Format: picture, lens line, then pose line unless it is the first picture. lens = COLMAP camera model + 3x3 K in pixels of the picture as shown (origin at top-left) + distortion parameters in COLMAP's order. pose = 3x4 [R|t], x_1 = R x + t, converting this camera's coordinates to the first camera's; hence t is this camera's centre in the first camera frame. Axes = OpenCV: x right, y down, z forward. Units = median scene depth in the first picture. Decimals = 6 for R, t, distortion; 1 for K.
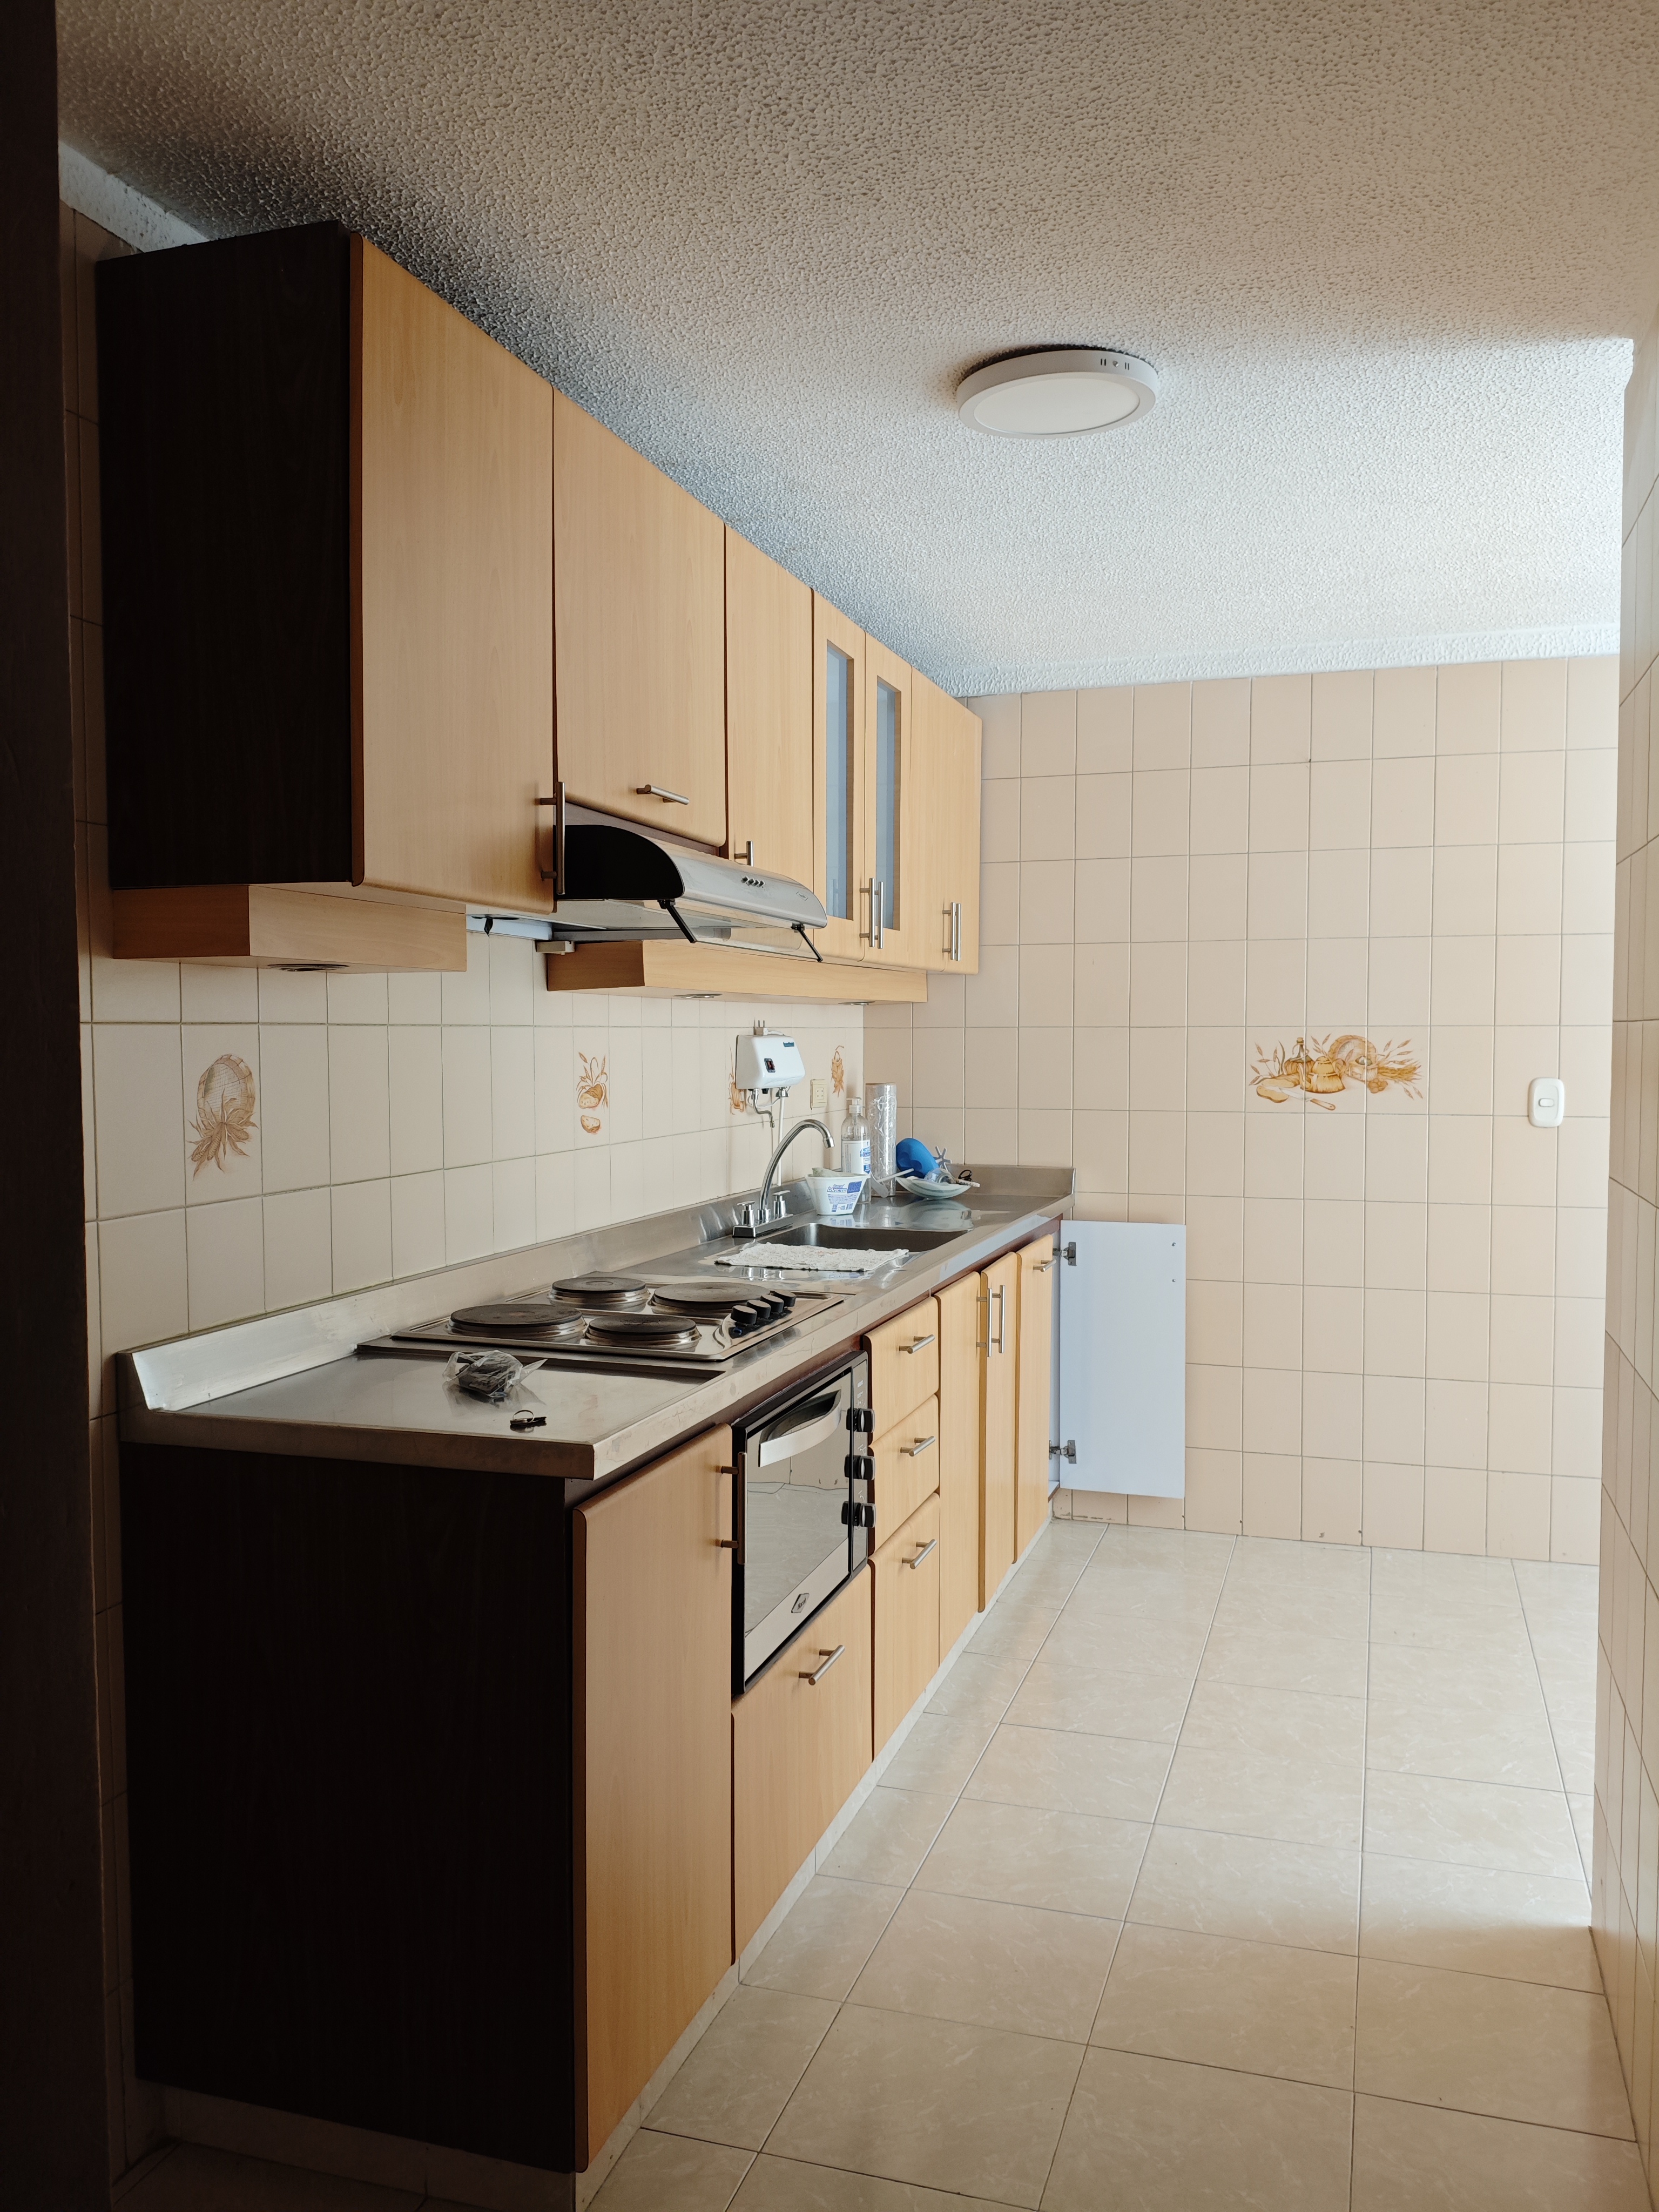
lens RADIAL K [[1688.5, 0, 827.5], [0, 1688.5, 1110.8], [0, 0, 1]] dist [0.004481, -0.053841]
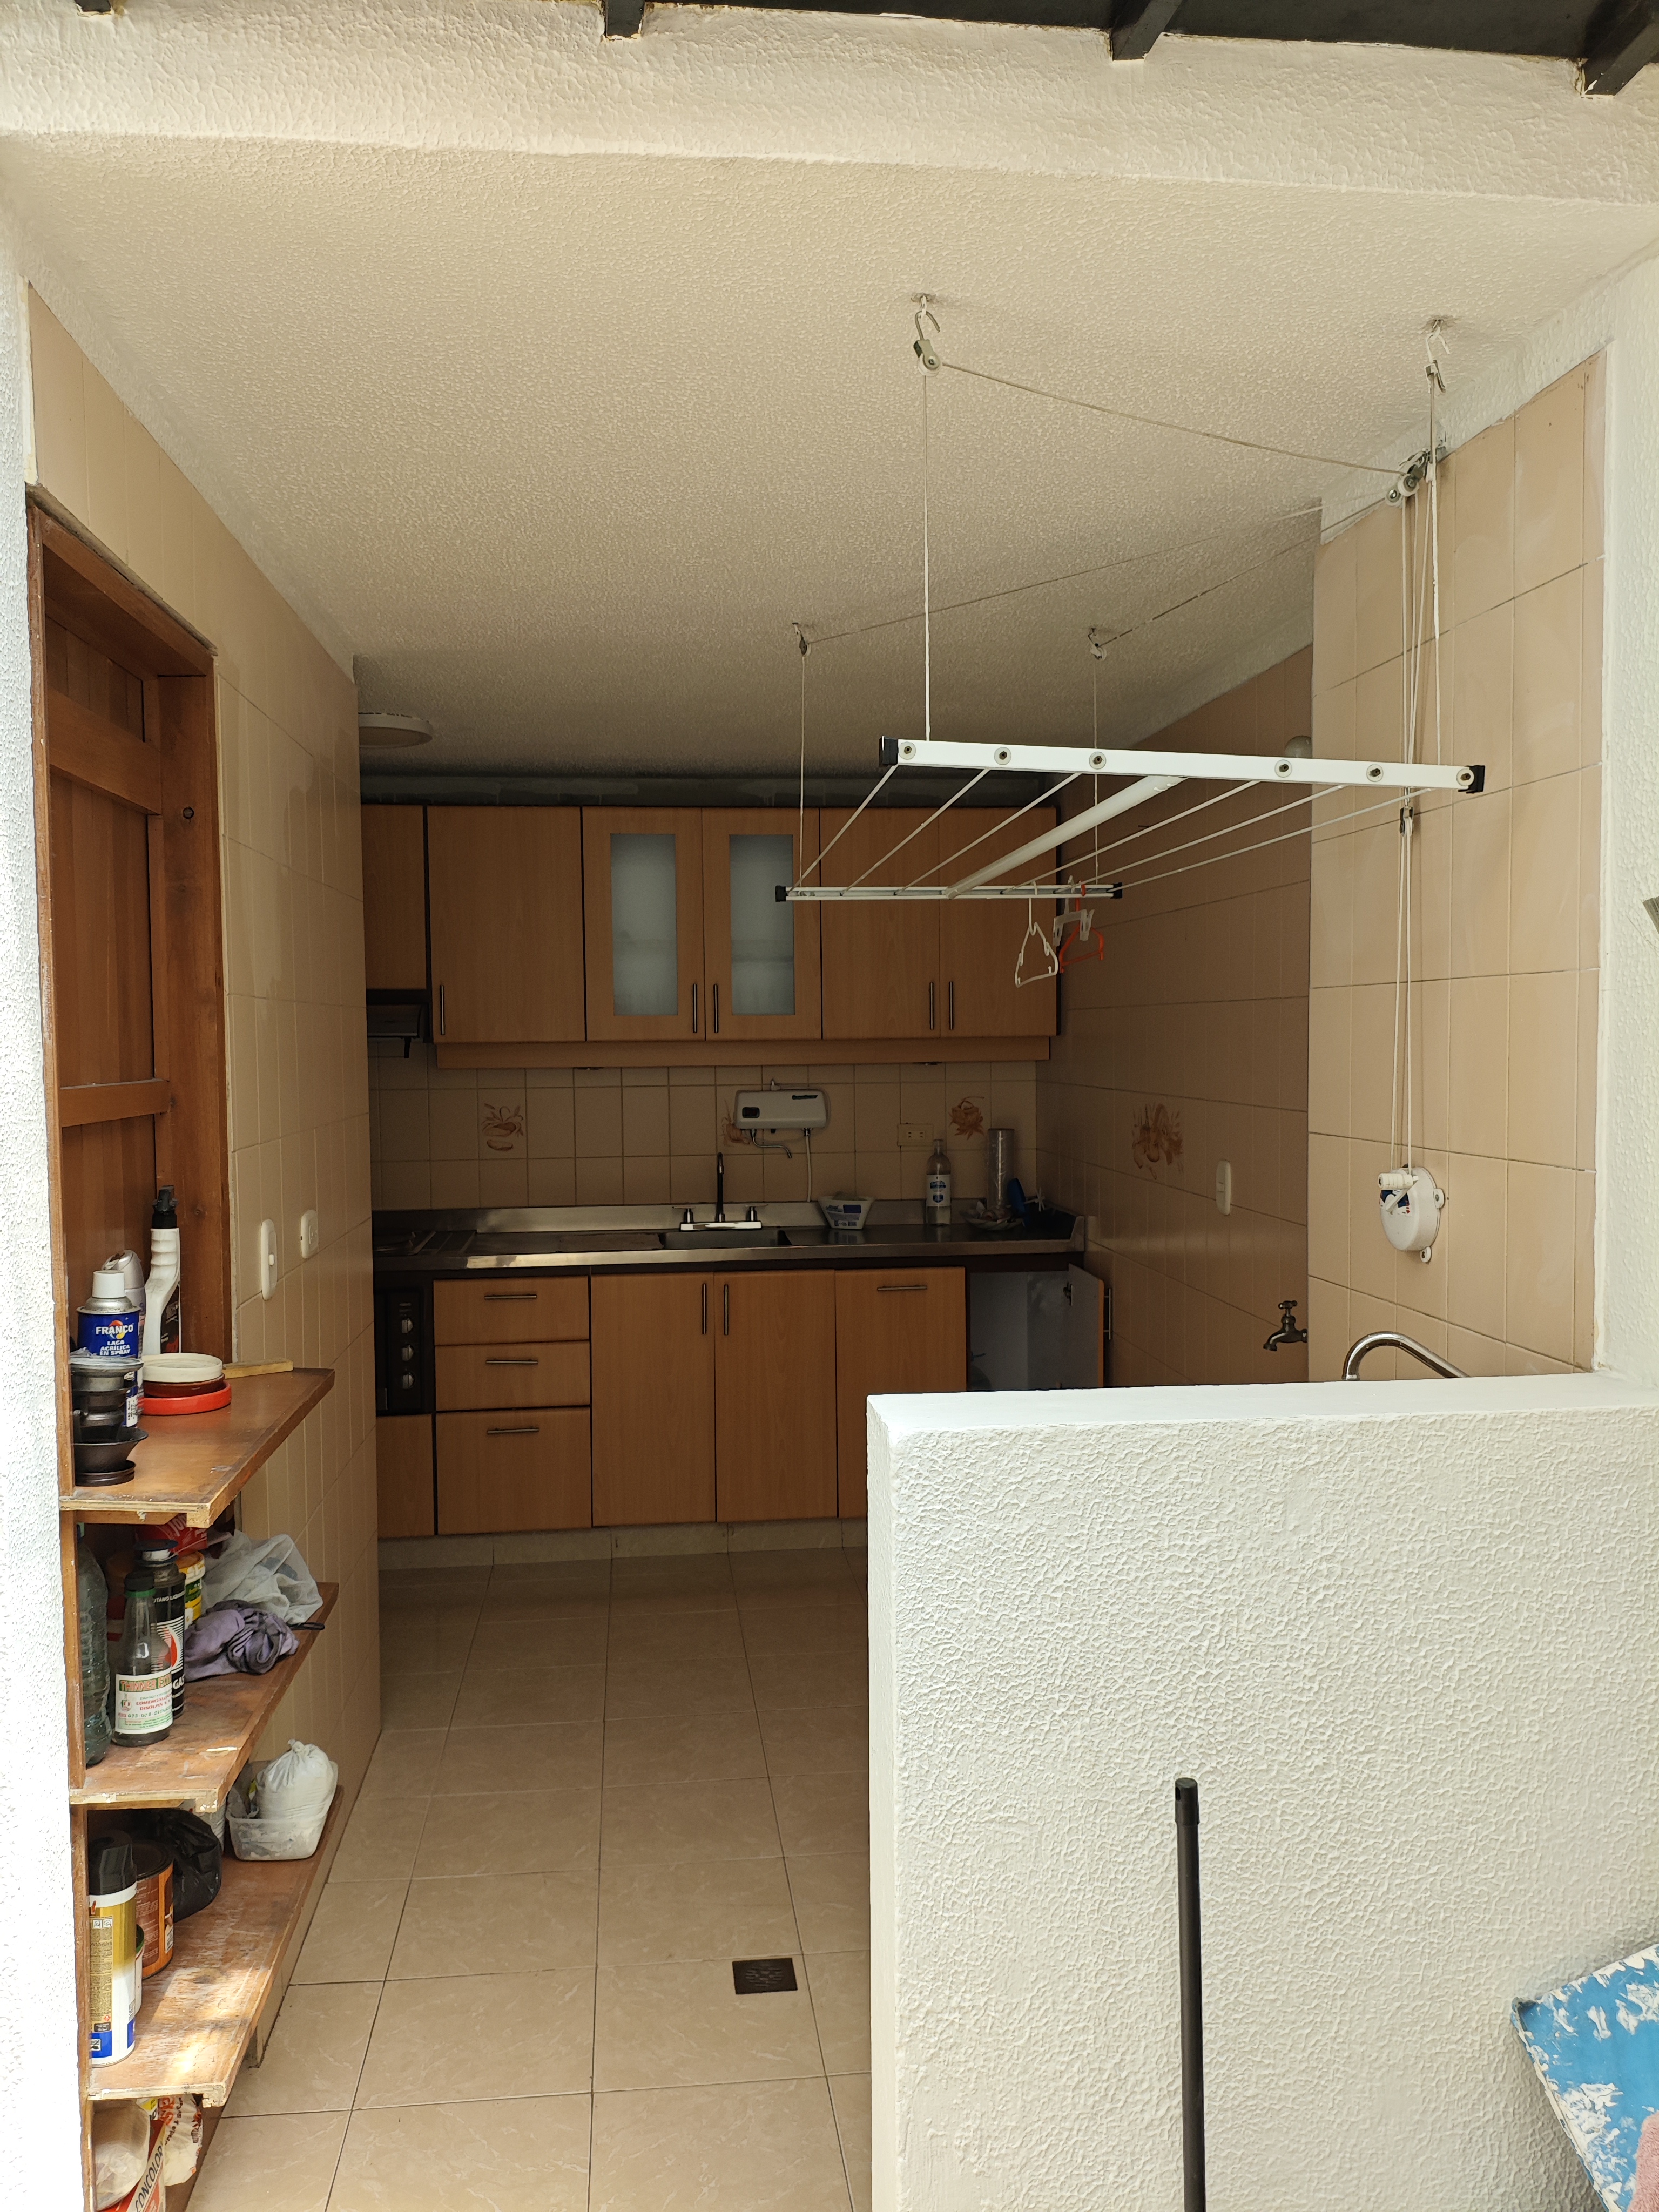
lens RADIAL K [[1688.5, 0, 829.8], [0, 1688.5, 1103.4], [0, 0, 1]] dist [0.004481, -0.053841]
pose [[0.406894, 0.036284, -0.912754, 1.383758], [-0.032035, 0.999163, 0.025438, -0.079001], [0.912913, 0.018890, 0.407716, 0.543697]]
